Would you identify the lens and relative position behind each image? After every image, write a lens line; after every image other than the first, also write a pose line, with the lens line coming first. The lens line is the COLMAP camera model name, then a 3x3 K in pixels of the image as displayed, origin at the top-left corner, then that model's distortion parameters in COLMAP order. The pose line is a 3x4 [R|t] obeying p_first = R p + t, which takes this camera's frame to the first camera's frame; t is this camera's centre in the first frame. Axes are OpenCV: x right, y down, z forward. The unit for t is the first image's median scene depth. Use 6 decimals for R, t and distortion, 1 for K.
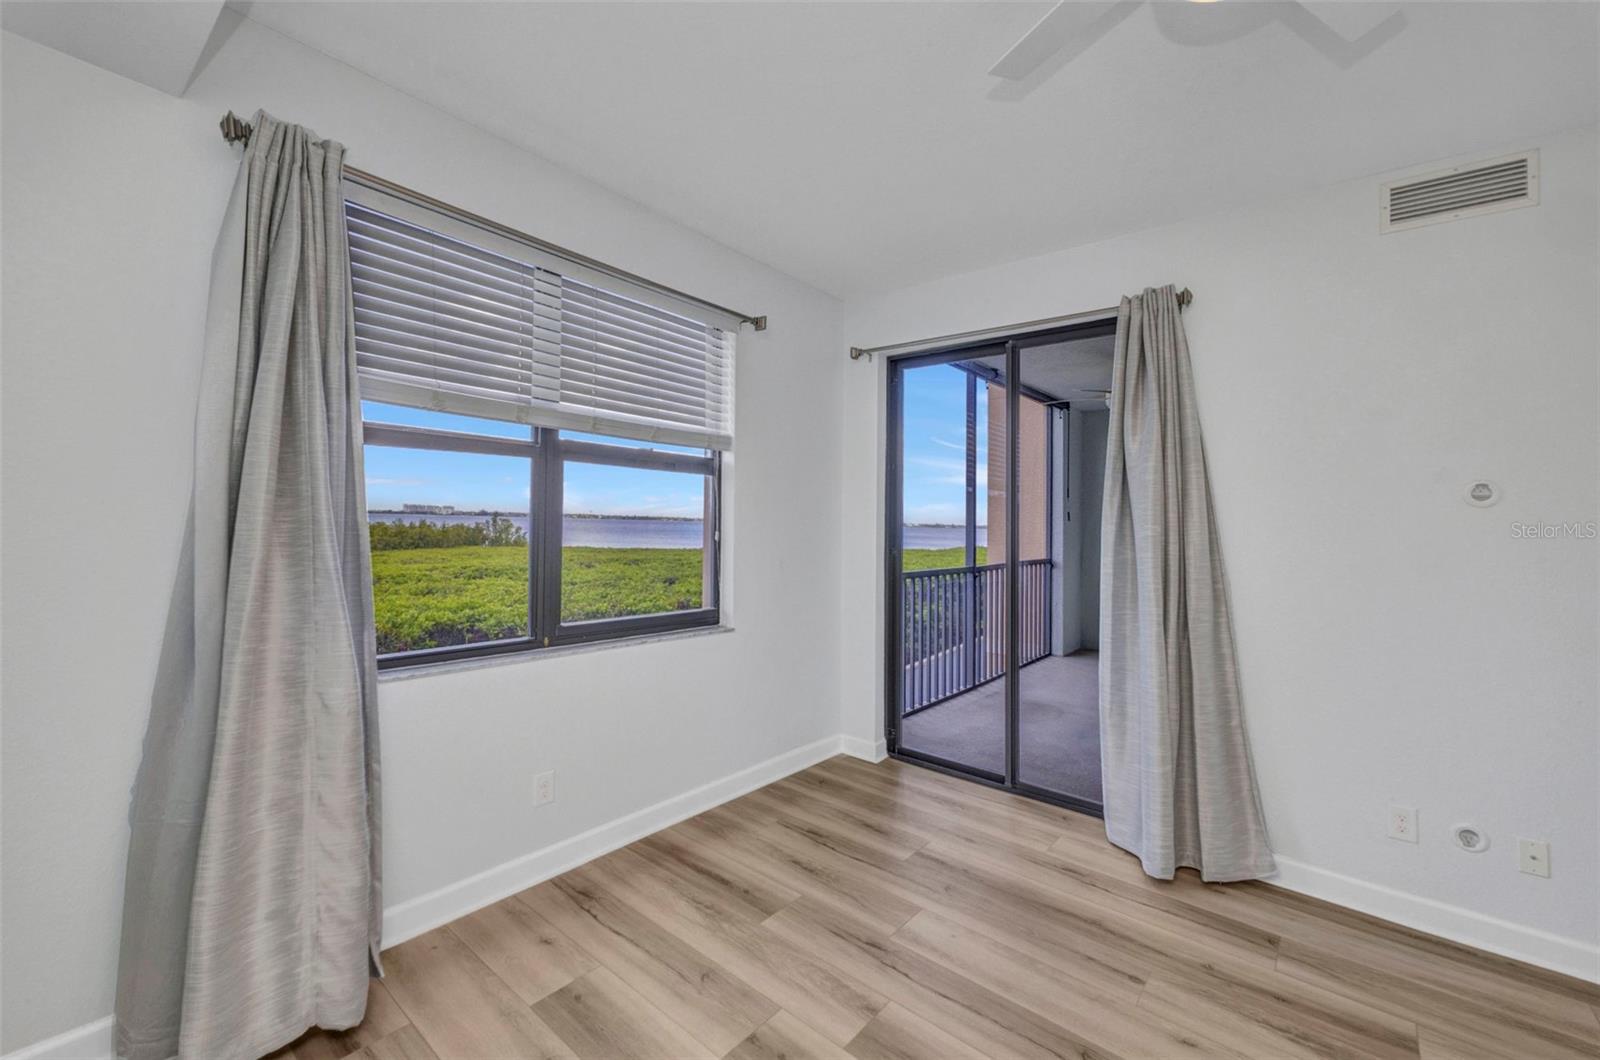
lens RADIAL K [[644.4, 0, 799.4], [0, 644.4, 518.3], [0, 0, 1]] dist [0.007014, -0.000015]
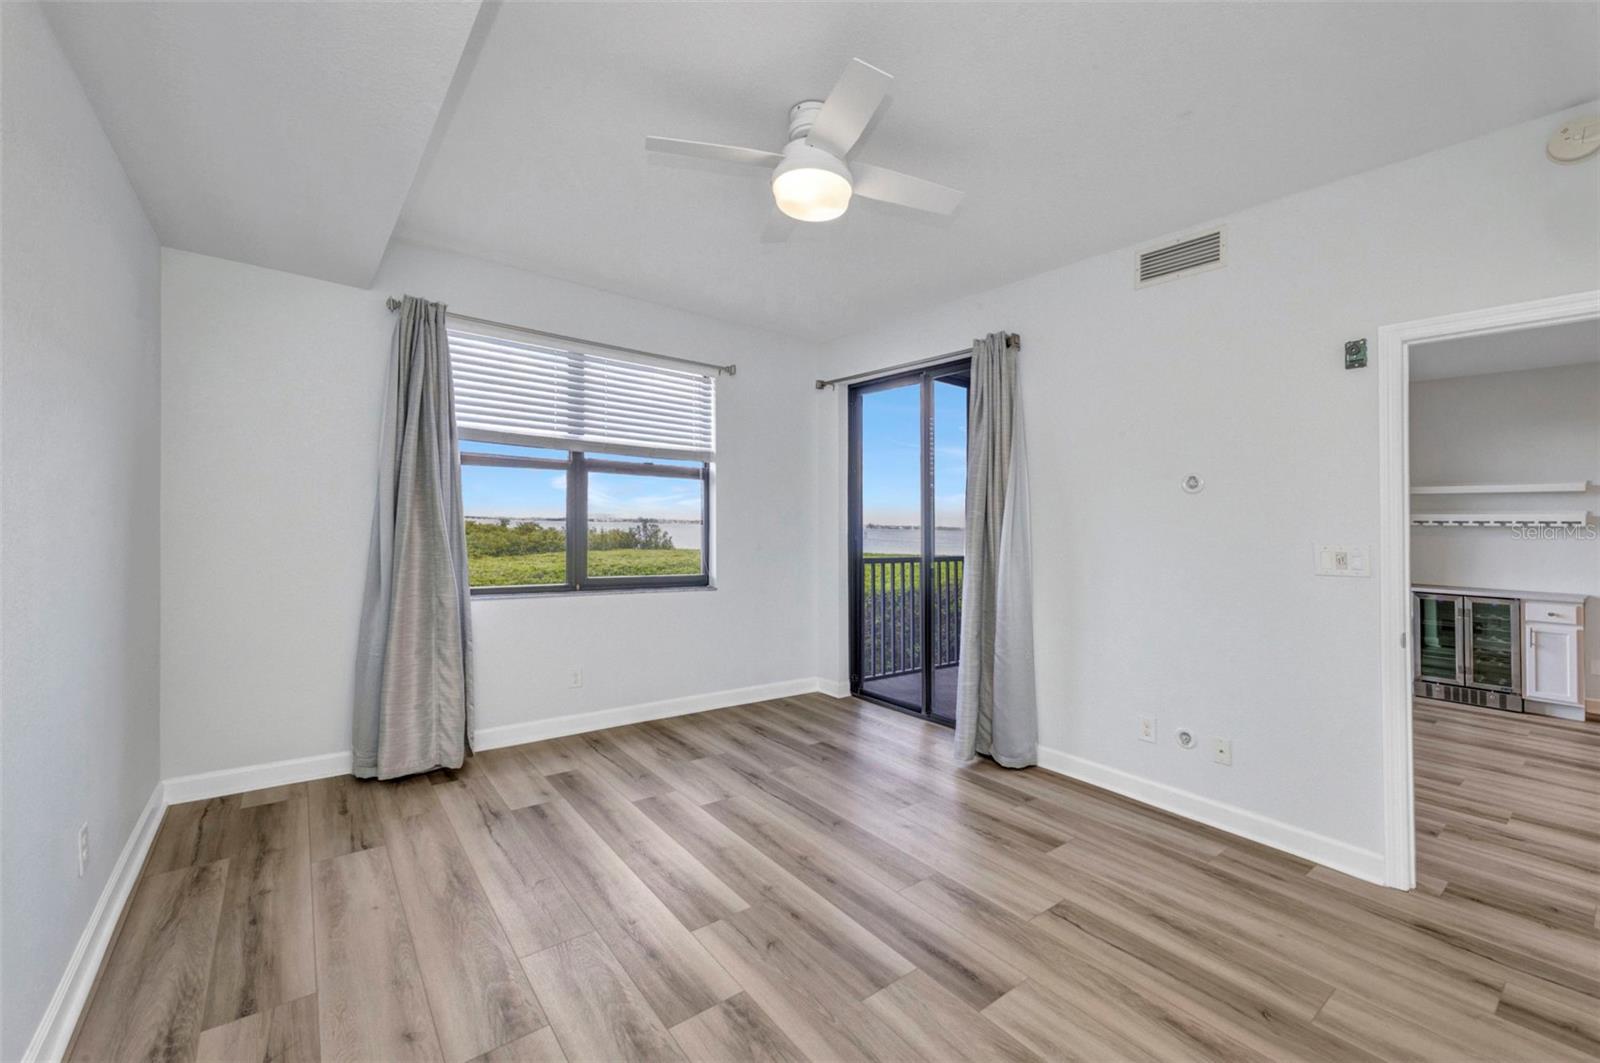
lens RADIAL K [[638.9, 0, 796.5], [0, 638.9, 541.0], [0, 0, 1]] dist [0.010456, 0.000096]
pose [[0.977528, 0.003201, -0.210780, 0.467019], [0.002571, 0.999629, 0.027107, 0.037697], [0.210789, -0.027040, 0.977158, -0.420028]]
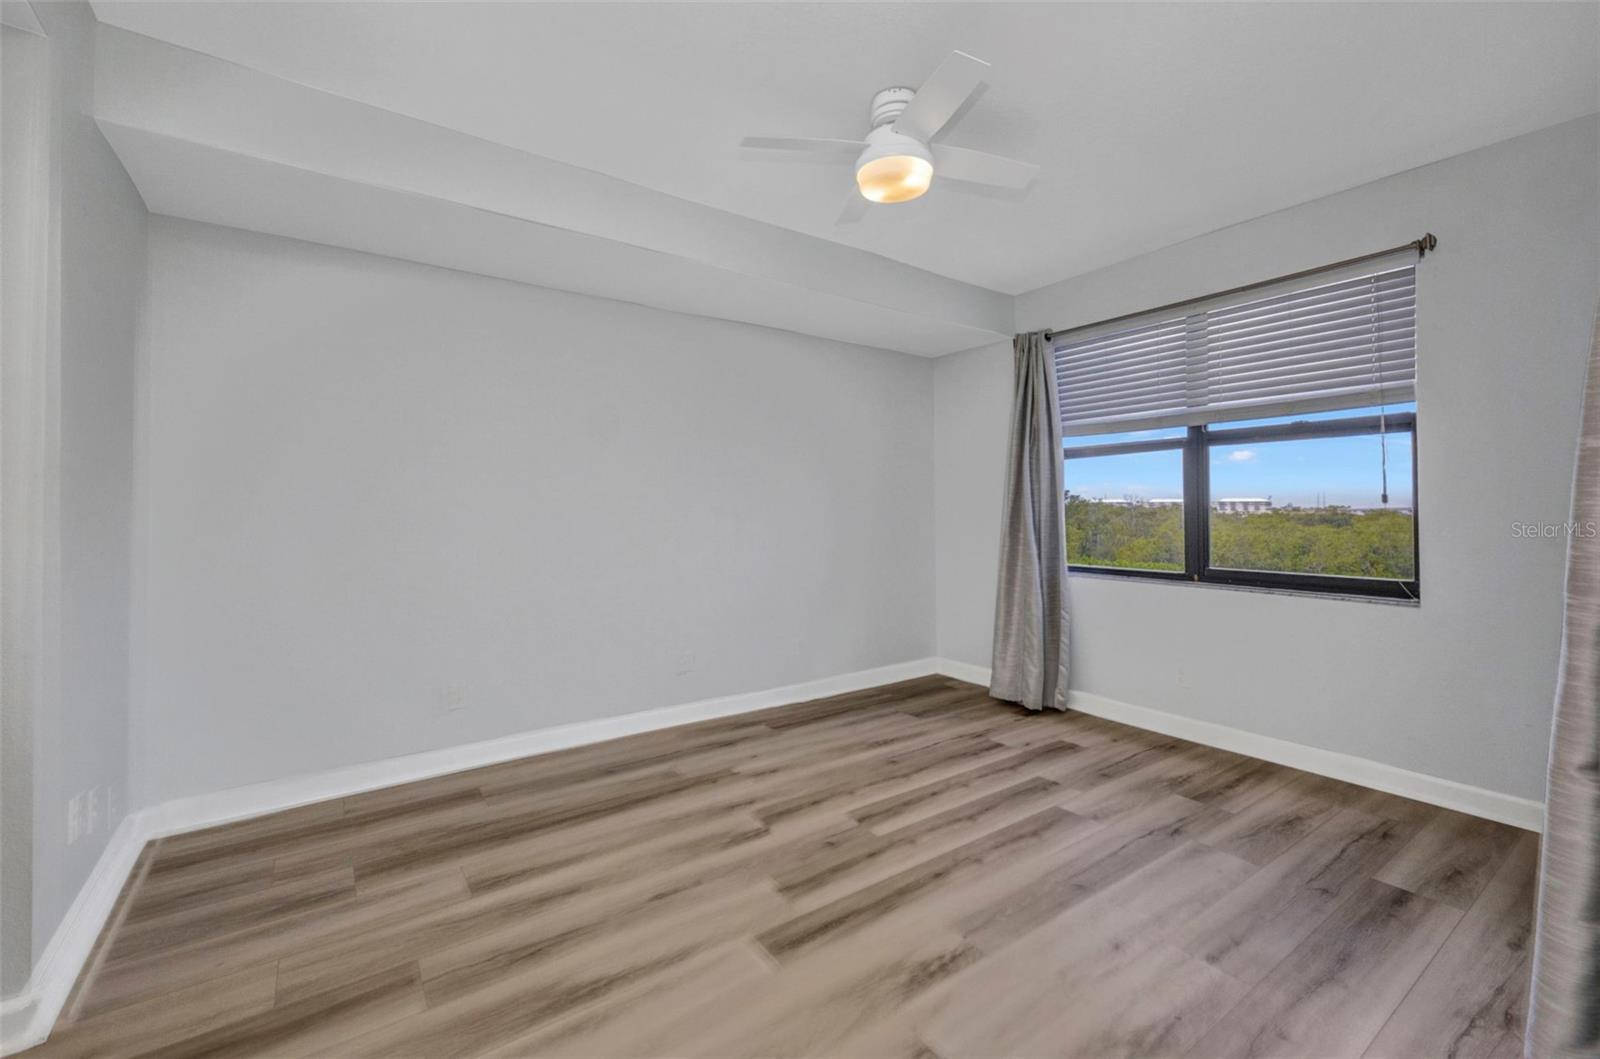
lens RADIAL K [[675.3, 0, 795.5], [0, 675.3, 515.0], [0, 0, 1]] dist [0.000867, 0.000032]
pose [[-0.249423, -0.009731, -0.968346, 1.293047], [0.015867, 0.999774, -0.014134, 0.064202], [0.968265, -0.018890, -0.249212, 0.542240]]
